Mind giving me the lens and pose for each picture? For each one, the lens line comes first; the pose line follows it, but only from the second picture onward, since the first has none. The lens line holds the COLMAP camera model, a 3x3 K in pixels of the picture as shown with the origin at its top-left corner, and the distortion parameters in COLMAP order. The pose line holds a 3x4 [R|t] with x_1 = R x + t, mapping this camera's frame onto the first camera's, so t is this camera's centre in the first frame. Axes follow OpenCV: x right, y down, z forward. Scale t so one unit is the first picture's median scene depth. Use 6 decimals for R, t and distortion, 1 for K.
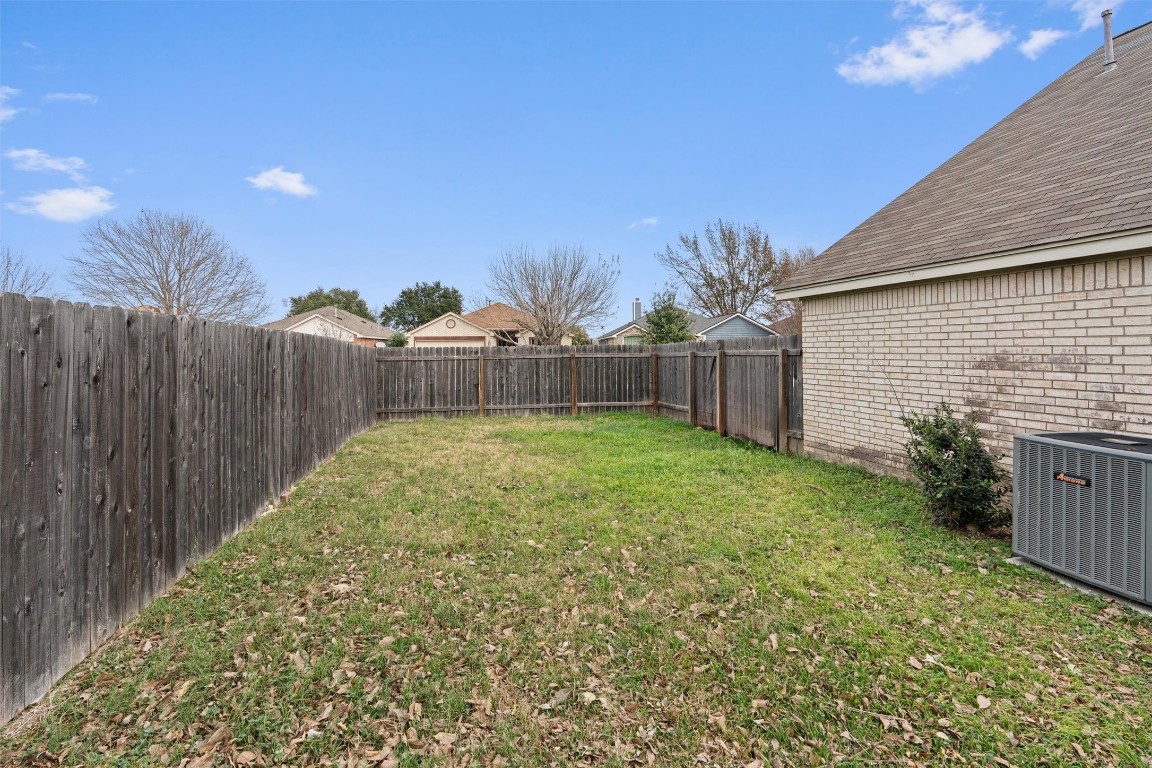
lens RADIAL K [[547.3, 0, 580.4], [0, 547.3, 355.8], [0, 0, 1]] dist [0.000977, 0.000281]
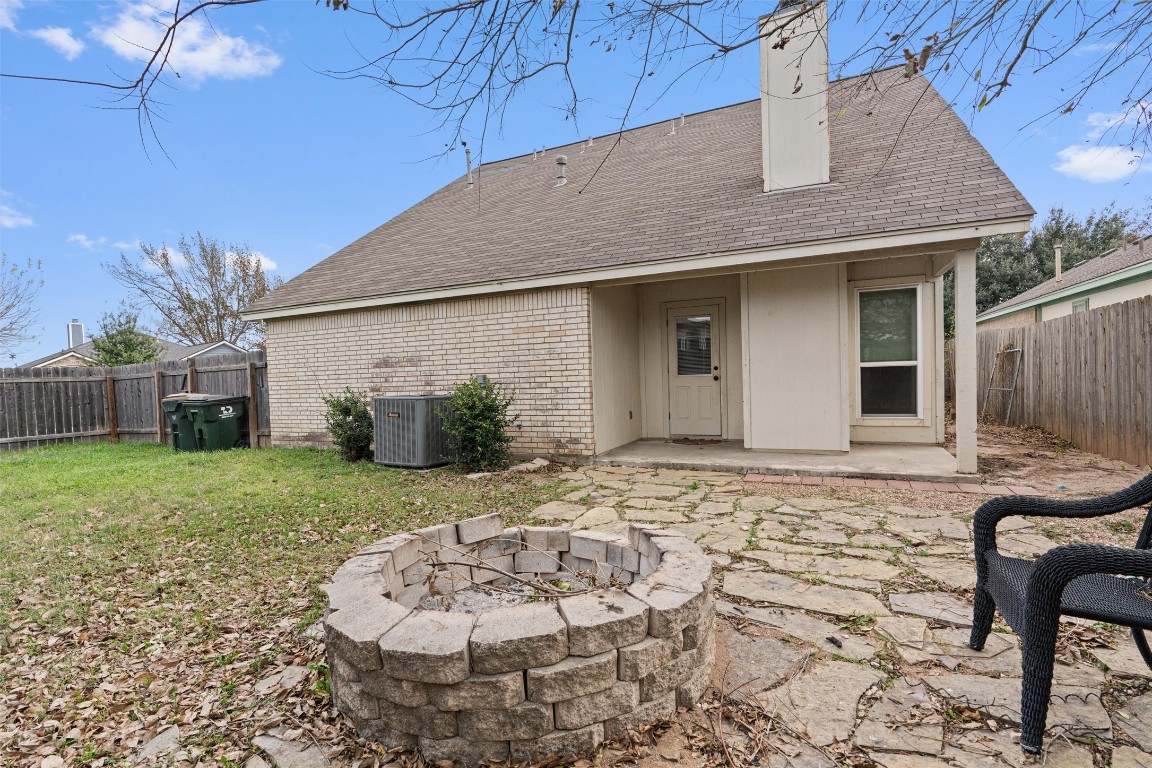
lens RADIAL K [[559.7, 0, 577.1], [0, 559.7, 390.2], [0, 0, 1]] dist [-0.003294, -0.000137]
pose [[0.671300, -0.036653, 0.740279, -0.035424], [0.036022, 0.999210, 0.016808, 0.036569], [-0.740310, 0.015383, 0.672090, -0.229372]]
